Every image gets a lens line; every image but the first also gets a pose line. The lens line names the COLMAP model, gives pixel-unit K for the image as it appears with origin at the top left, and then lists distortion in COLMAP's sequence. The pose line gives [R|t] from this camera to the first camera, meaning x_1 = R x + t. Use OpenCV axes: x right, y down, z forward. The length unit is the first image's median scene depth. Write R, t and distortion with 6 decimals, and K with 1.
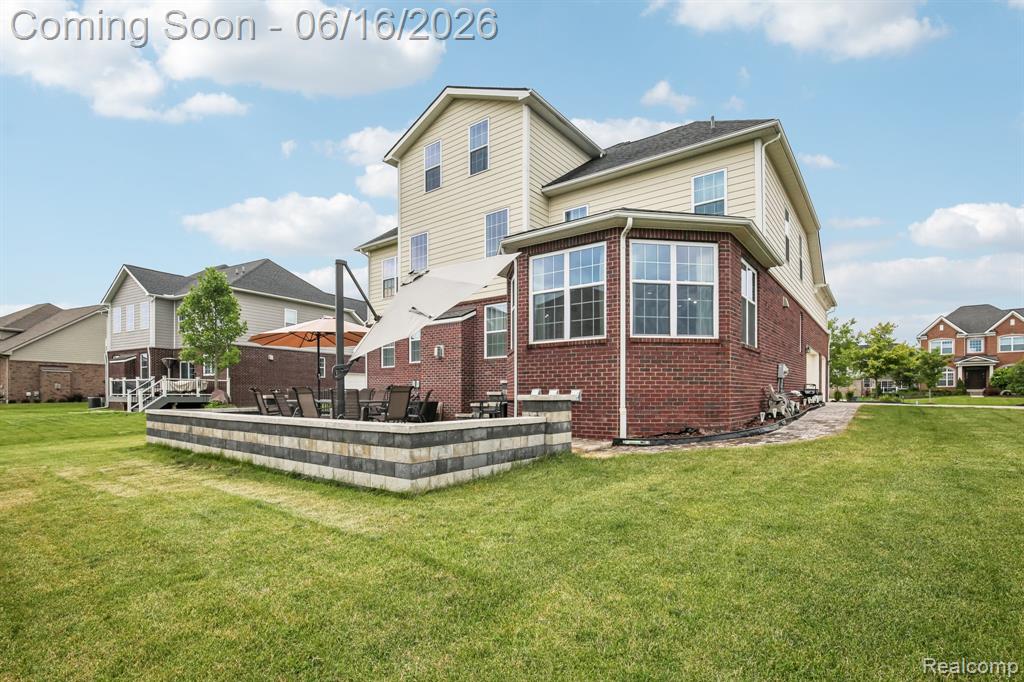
lens RADIAL K [[483.7, 0, 515.2], [0, 483.7, 407.3], [0, 0, 1]] dist [-0.023915, -0.000074]
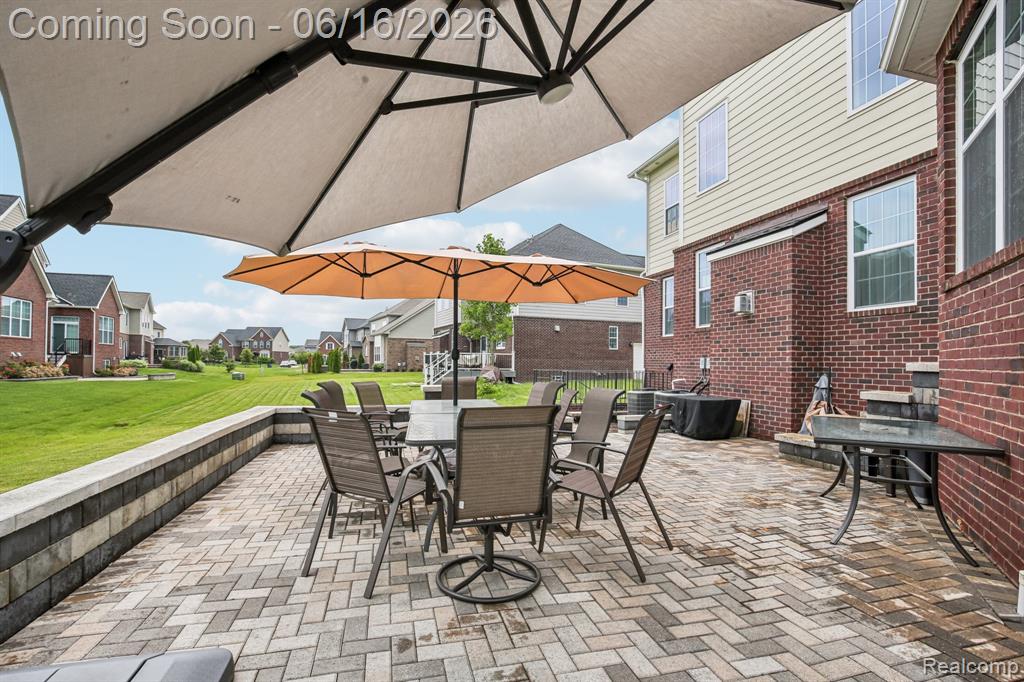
lens RADIAL K [[483.7, 0, 504.6], [0, 483.7, 357.3], [0, 0, 1]] dist [-0.023915, -0.000074]
pose [[0.785981, -0.001600, -0.618248, -0.040215], [-0.023005, 0.999228, -0.031832, -0.034985], [0.617822, 0.039242, 0.785338, 0.440917]]
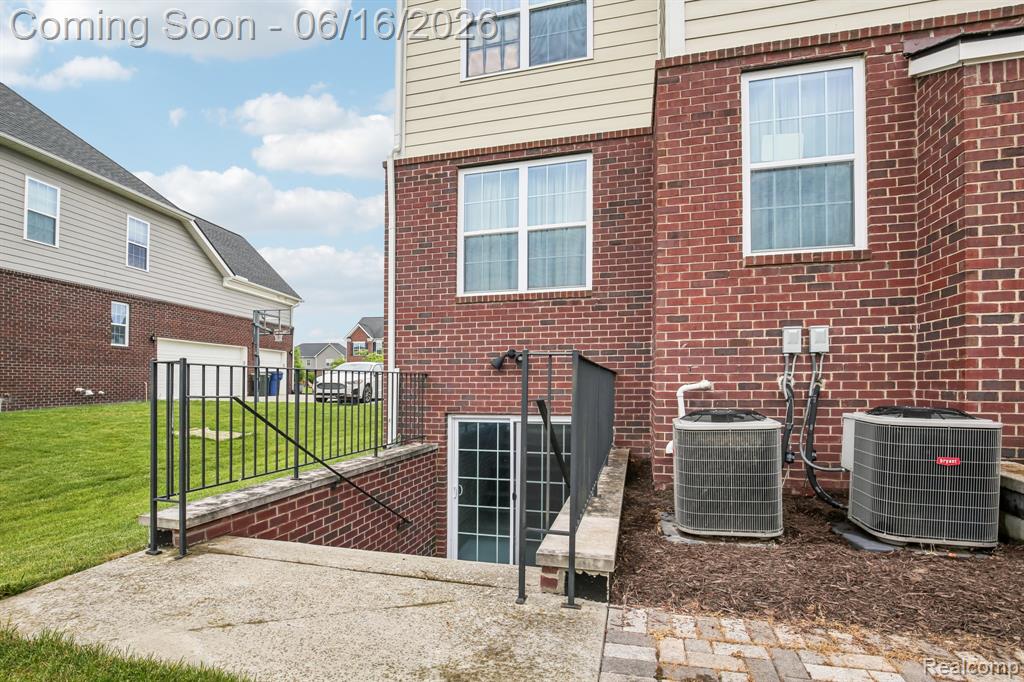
lens RADIAL K [[483.7, 0, 509.6], [0, 483.7, 378.1], [0, 0, 1]] dist [-0.023915, -0.000074]
pose [[0.920485, -0.001038, 0.390777, -0.489321], [0.013906, 0.999450, -0.030100, -0.026544], [-0.390531, 0.033141, 0.919993, 0.944701]]
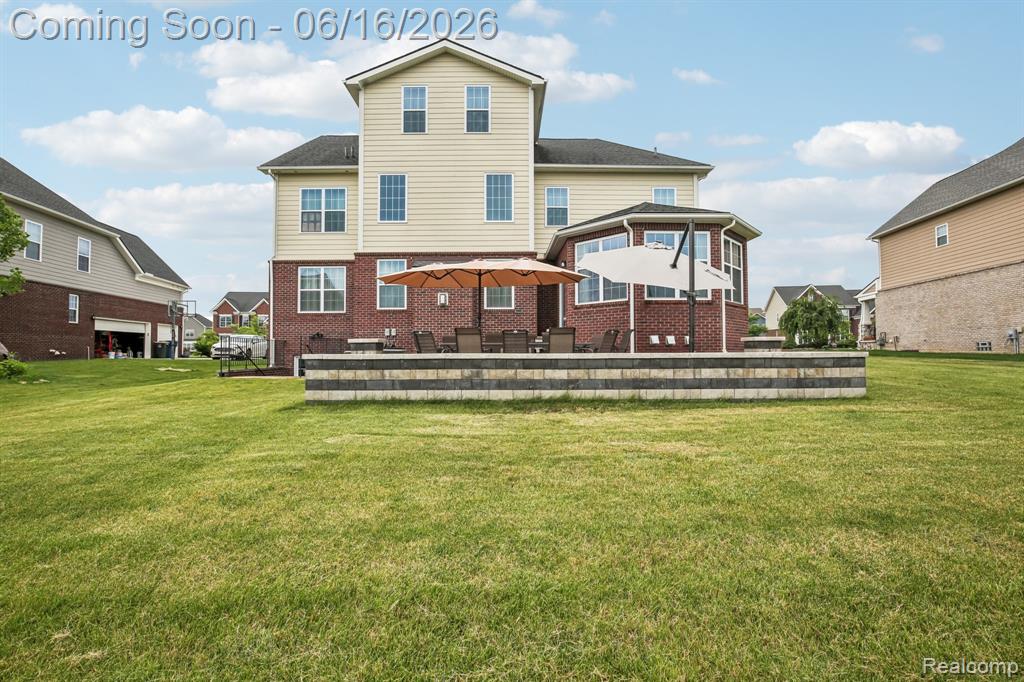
lens RADIAL K [[459.5, 0, 506.9], [0, 459.5, 350.9], [0, 0, 1]] dist [-0.026056, -0.000200]
pose [[0.784779, -0.001154, 0.619775, -0.649980], [0.019673, 0.999541, -0.023050, 0.014925], [-0.619464, 0.030282, 0.784441, 0.189931]]
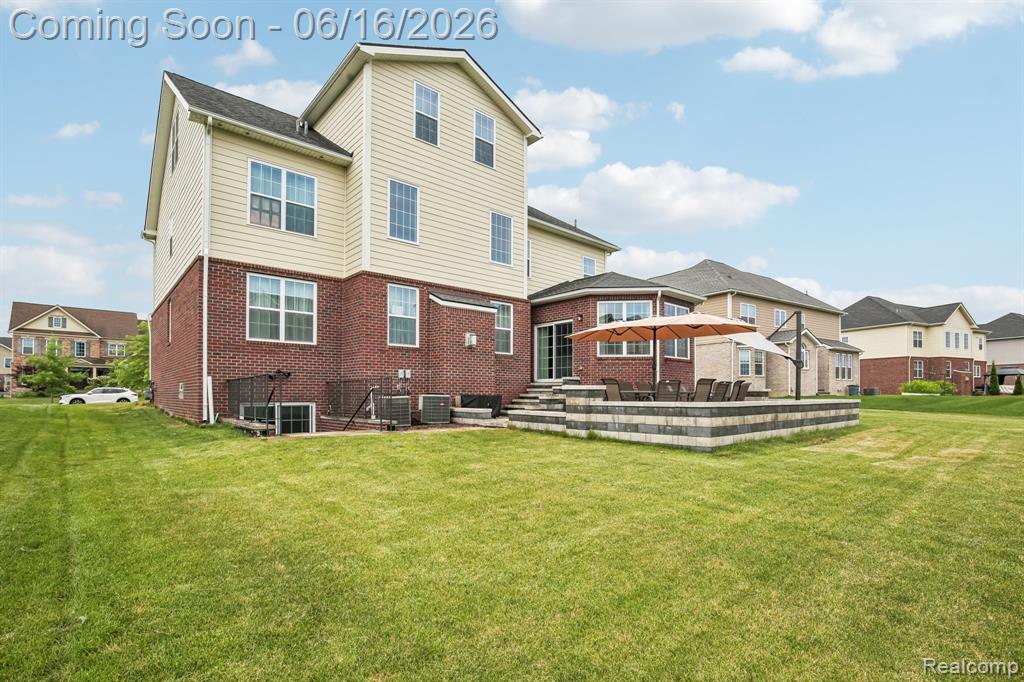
lens RADIAL K [[483.7, 0, 500.6], [0, 483.7, 399.2], [0, 0, 1]] dist [-0.023915, -0.000074]
pose [[0.196491, -0.008557, 0.980468, -1.051695], [0.022597, 0.999736, 0.004197, -0.007797], [-0.980245, 0.021331, 0.196632, 0.786127]]
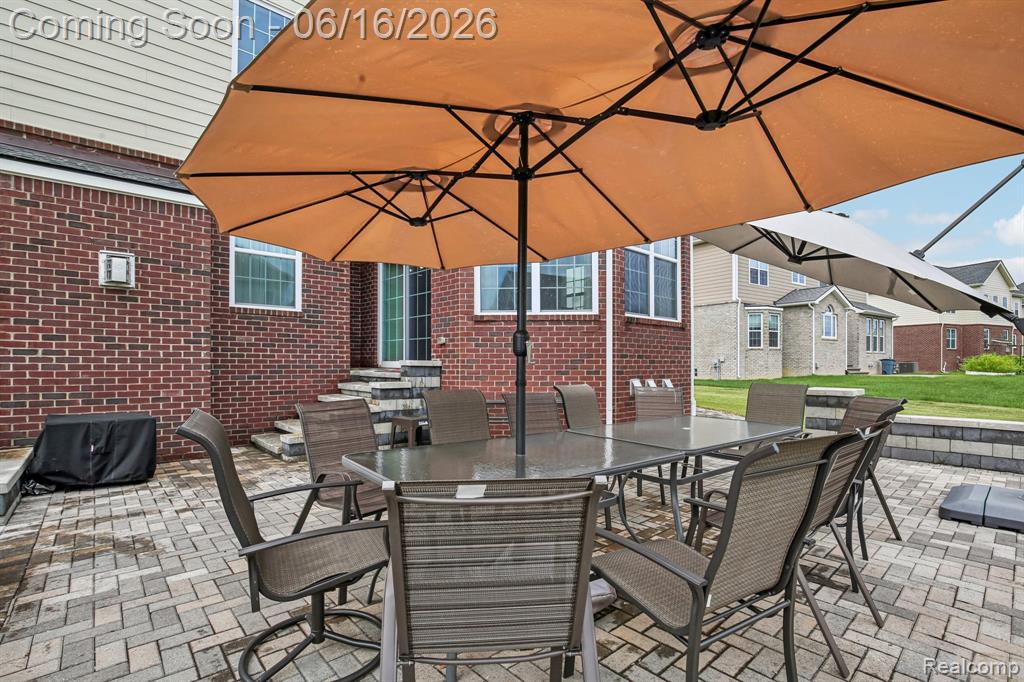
lens RADIAL K [[483.7, 0, 505.2], [0, 483.7, 367.0], [0, 0, 1]] dist [-0.023915, -0.000074]
pose [[0.175967, -0.008086, 0.984363, -0.457134], [0.022720, 0.999733, 0.004151, -0.040802], [-0.984134, 0.021635, 0.176104, 0.677684]]
